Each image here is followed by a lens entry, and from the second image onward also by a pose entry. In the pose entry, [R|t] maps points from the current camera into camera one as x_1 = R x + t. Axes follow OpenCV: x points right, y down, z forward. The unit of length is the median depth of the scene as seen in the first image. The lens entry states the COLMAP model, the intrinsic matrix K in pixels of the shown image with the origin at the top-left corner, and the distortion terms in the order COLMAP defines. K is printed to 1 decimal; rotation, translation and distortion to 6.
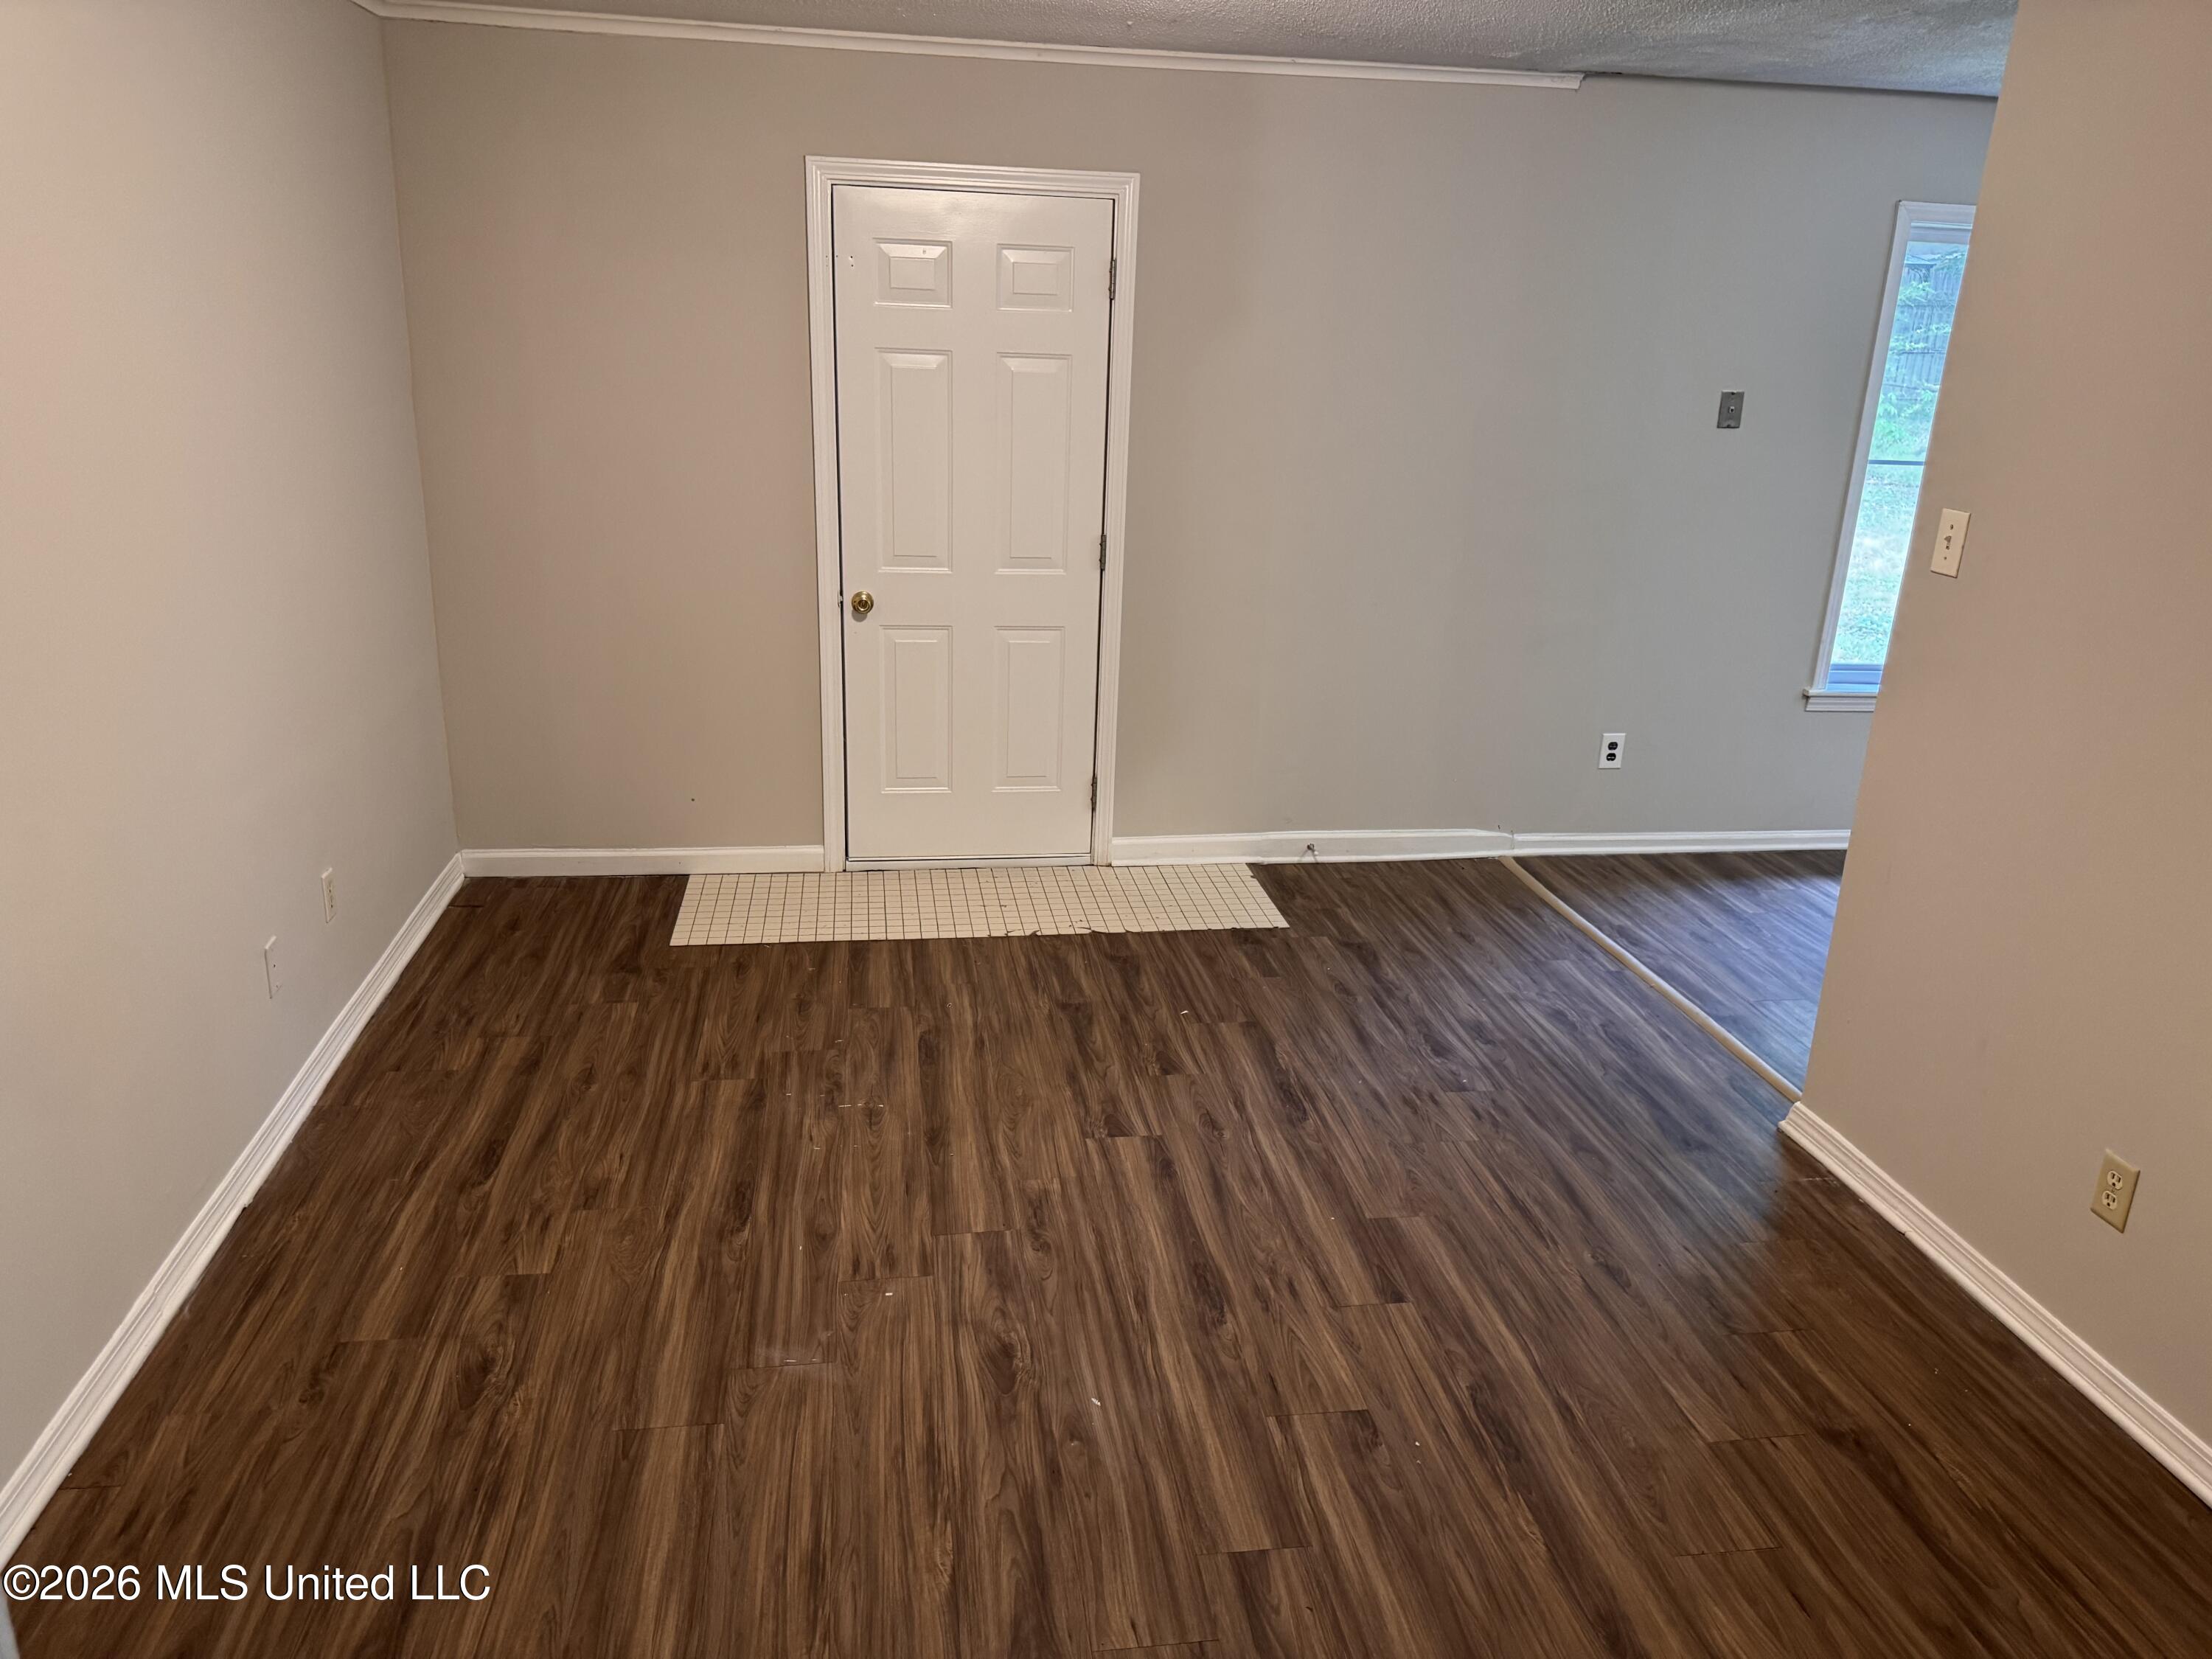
lens RADIAL K [[1585.6, 0, 1105.0], [0, 1585.6, 832.0], [0, 0, 1]] dist [0.032084, -0.003082]
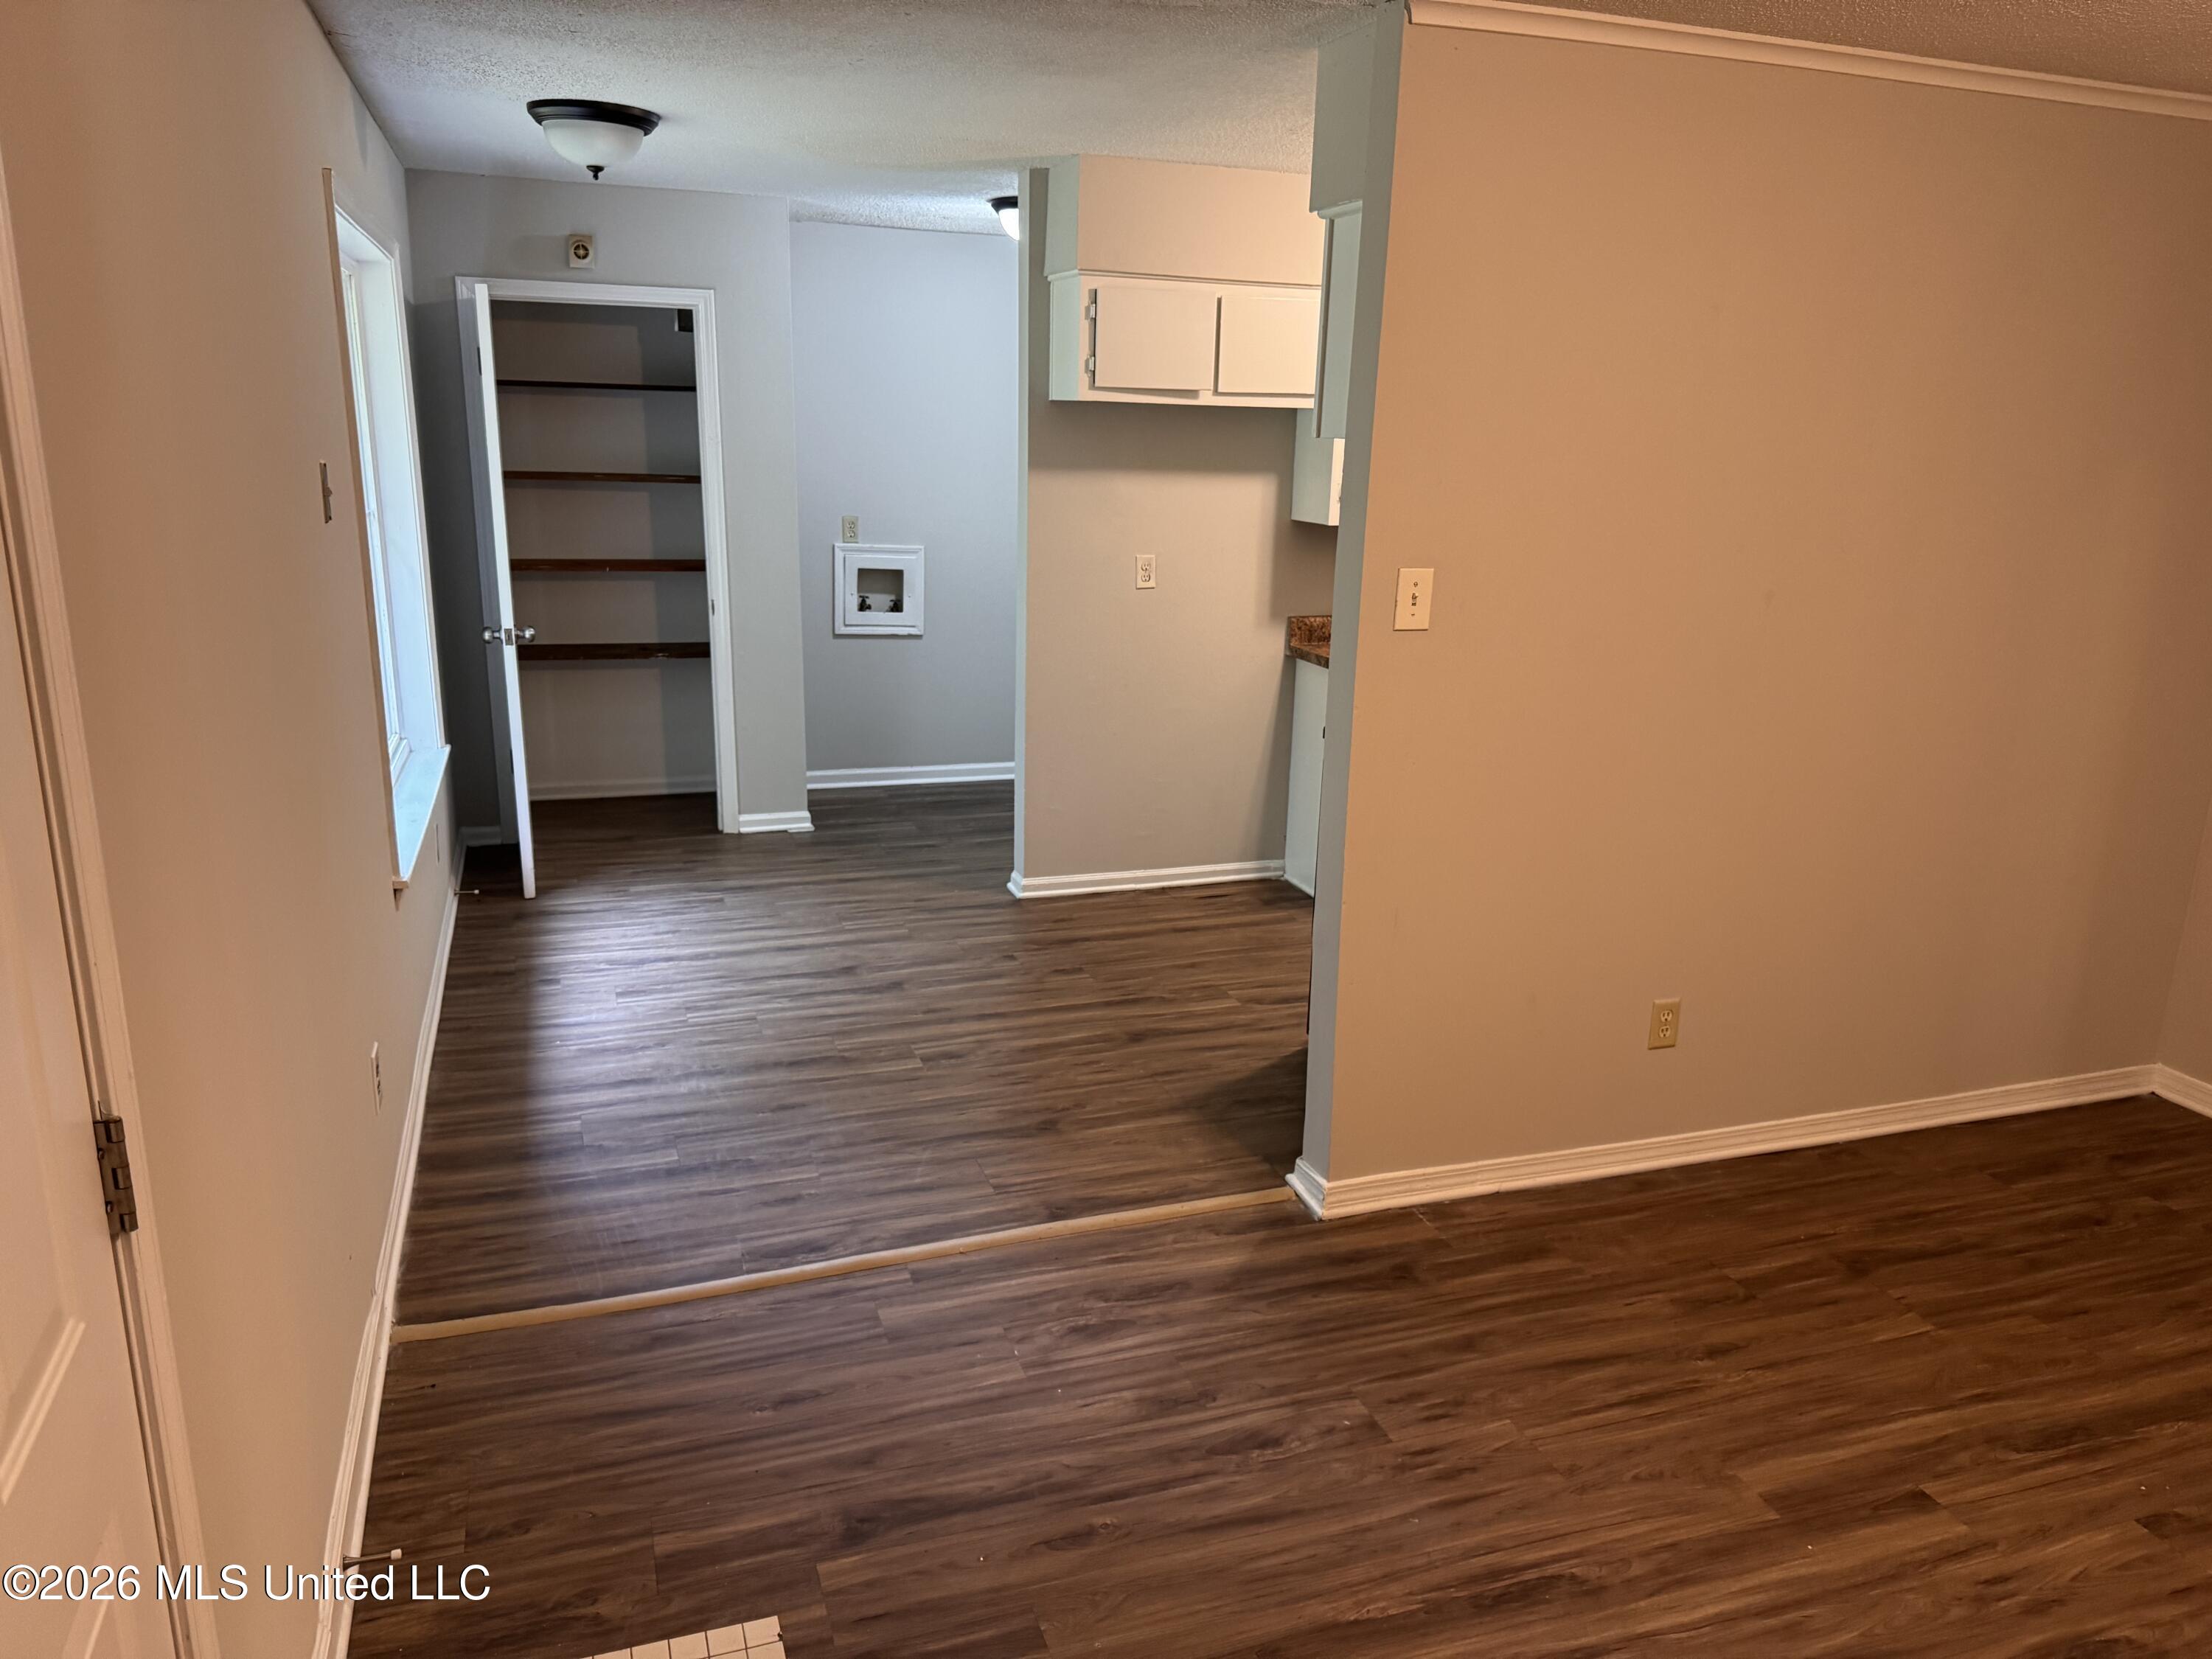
lens RADIAL K [[1544.4, 0, 1139.7], [0, 1544.4, 831.5], [0, 0, 1]] dist [0.024005, -0.035795]
pose [[-0.187607, -0.289682, 0.938556, -0.354187], [0.271217, 0.903098, 0.332951, -0.361632], [-0.944058, 0.317016, -0.090861, 1.118679]]
